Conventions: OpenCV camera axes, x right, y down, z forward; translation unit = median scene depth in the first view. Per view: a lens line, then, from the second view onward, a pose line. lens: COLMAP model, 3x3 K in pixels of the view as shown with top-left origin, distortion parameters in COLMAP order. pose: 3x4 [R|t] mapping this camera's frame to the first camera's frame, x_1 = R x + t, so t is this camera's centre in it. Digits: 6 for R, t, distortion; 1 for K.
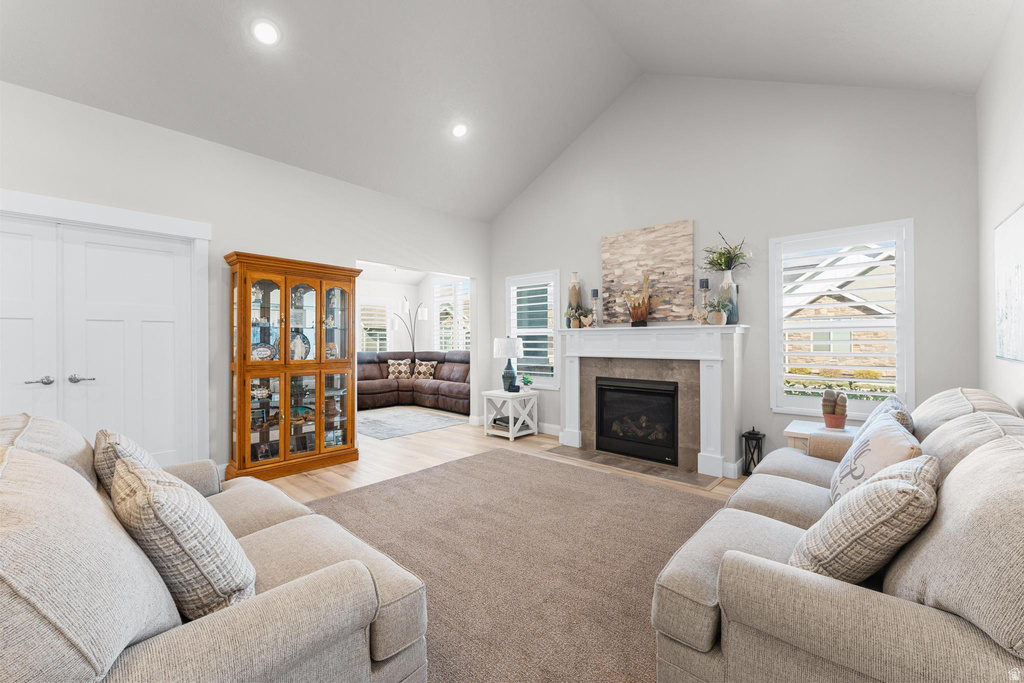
lens RADIAL K [[414.1, 0, 511.6], [0, 414.1, 338.6], [0, 0, 1]] dist [0.001208, -0.000511]
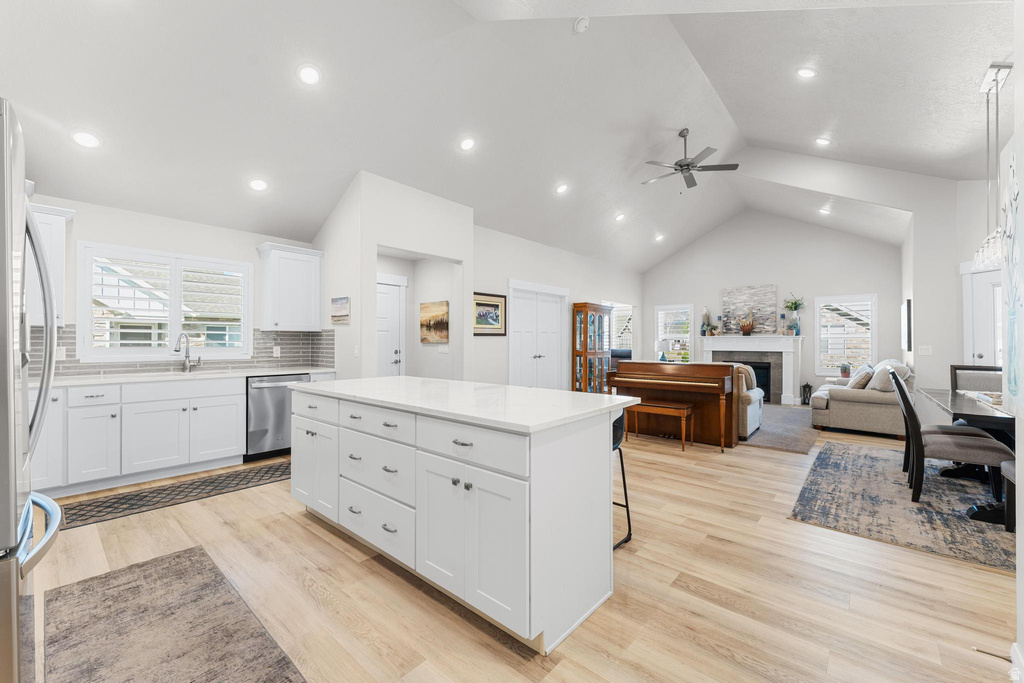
lens RADIAL K [[414.1, 0, 511.6], [0, 414.1, 338.6], [0, 0, 1]] dist [0.001208, -0.000511]
pose [[0.999877, 0.007629, 0.013680, -0.815706], [-0.007582, 0.999965, -0.003442, 0.000641], [-0.013706, 0.003338, 0.999900, -0.944430]]
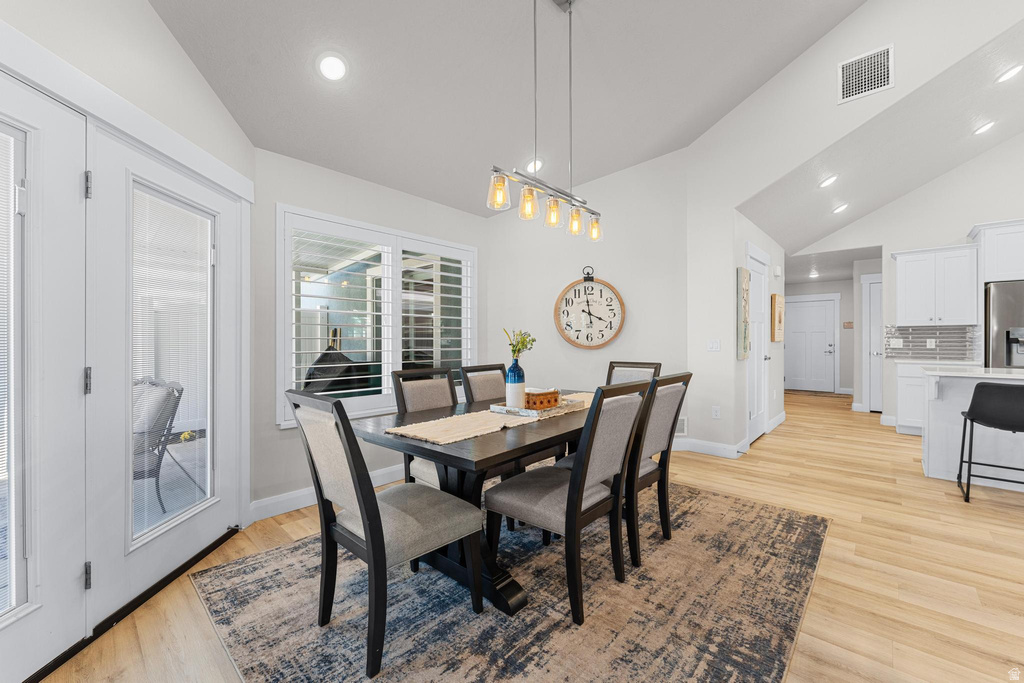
lens RADIAL K [[406.8, 0, 512.0], [0, 406.8, 341.5], [0, 0, 1]] dist [0.001048, 0.000219]
pose [[-0.999847, 0.008681, 0.015200, 0.045834], [0.008652, 0.999961, -0.001966, 0.009444], [-0.015217, -0.001835, -0.999883, 0.249611]]
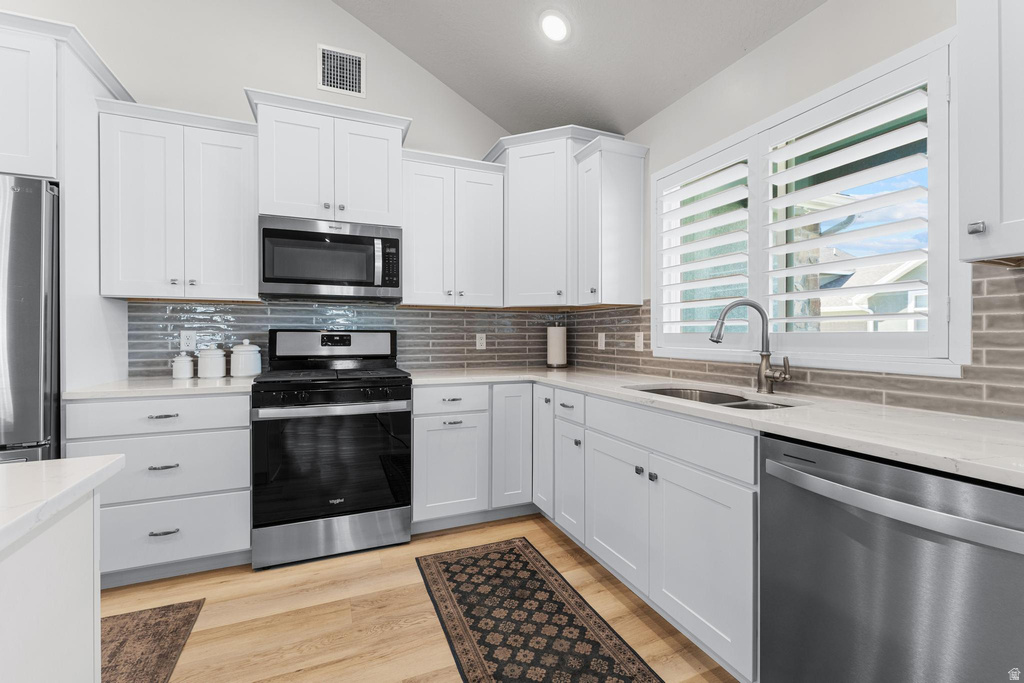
lens RADIAL K [[428.1, 0, 508.6], [0, 428.1, 337.6], [0, 0, 1]] dist [-0.000634, -0.000119]
pose [[-0.426403, 0.010862, -0.904468, -1.052909], [0.009225, 0.999928, 0.007659, 0.020186], [0.904486, -0.005078, -0.426473, -0.078112]]
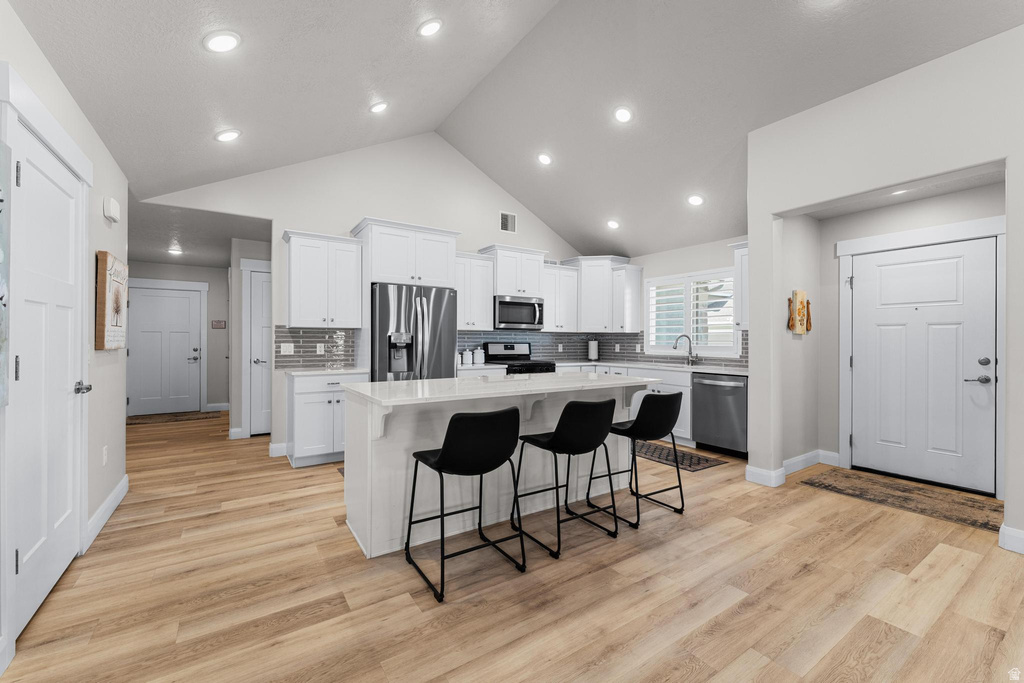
lens RADIAL K [[418.1, 0, 507.2], [0, 418.1, 341.0], [0, 0, 1]] dist [-0.000740, -0.000139]
pose [[-0.257679, 0.005447, -0.966215, -0.263993], [0.002887, 0.999984, 0.004868, 0.000934], [0.966226, -0.001535, -0.257690, -0.223278]]
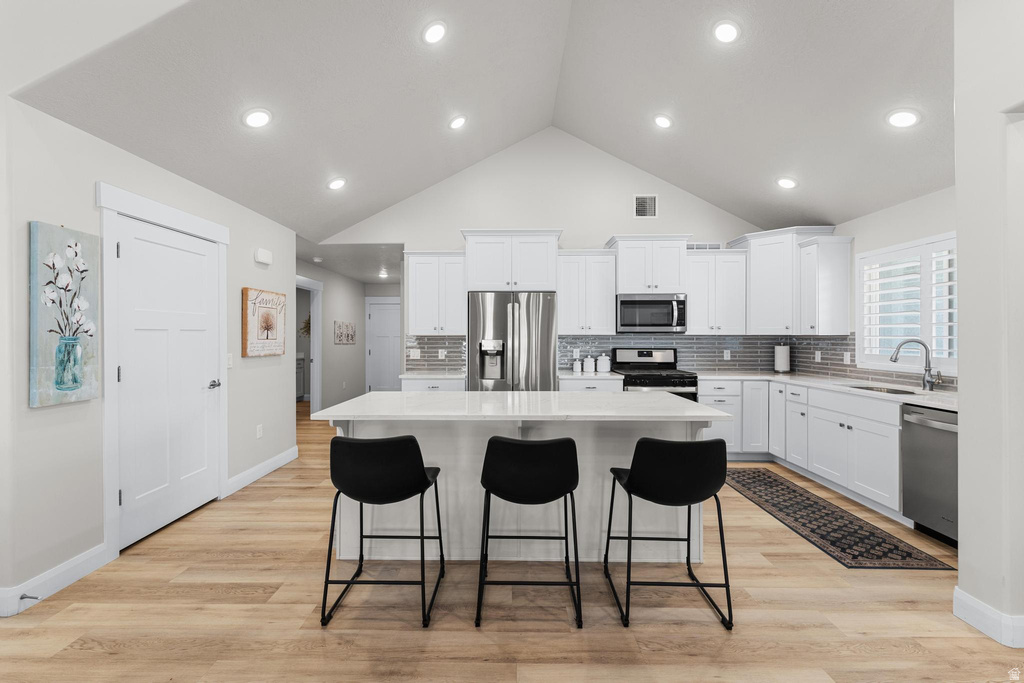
lens RADIAL K [[421.3, 0, 508.2], [0, 421.3, 337.6], [0, 0, 1]] dist [-0.001104, -0.000285]
pose [[-0.755083, 0.007019, -0.655592, -0.517095], [0.009288, 0.999957, 0.000008, -0.018549], [0.655564, -0.006083, -0.755116, 0.039169]]
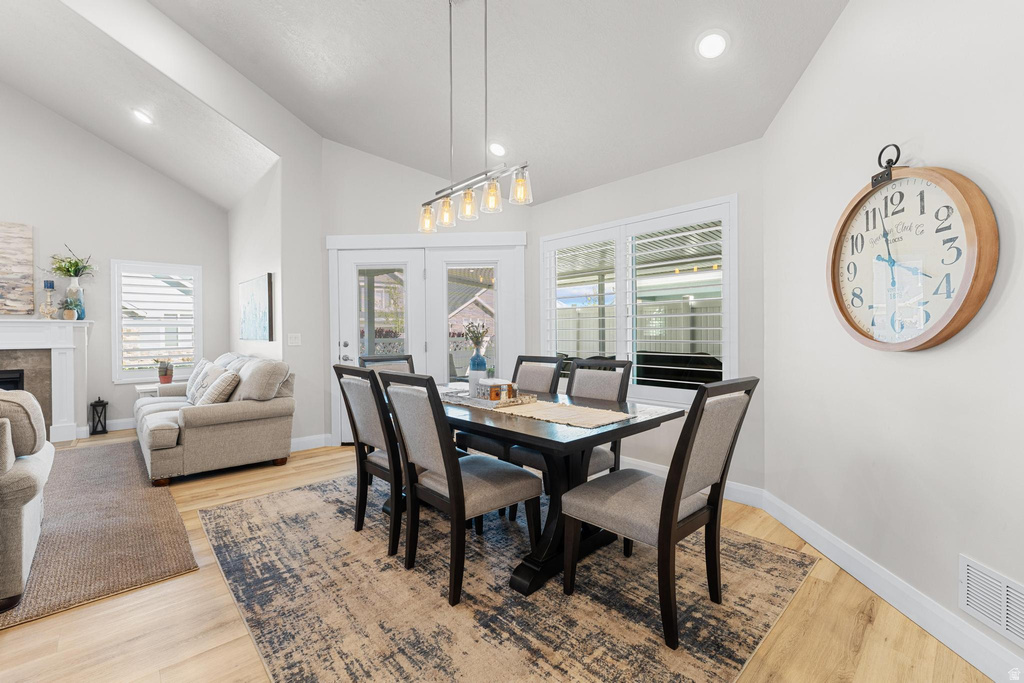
lens RADIAL K [[430.6, 0, 506.2], [0, 430.6, 335.5], [0, 0, 1]] dist [-0.001451, 0.000044]
pose [[0.101154, -0.001668, 0.994869, -0.534861], [0.001511, 0.999998, 0.001523, 0.011314], [-0.994870, 0.001349, 0.101156, -0.361164]]
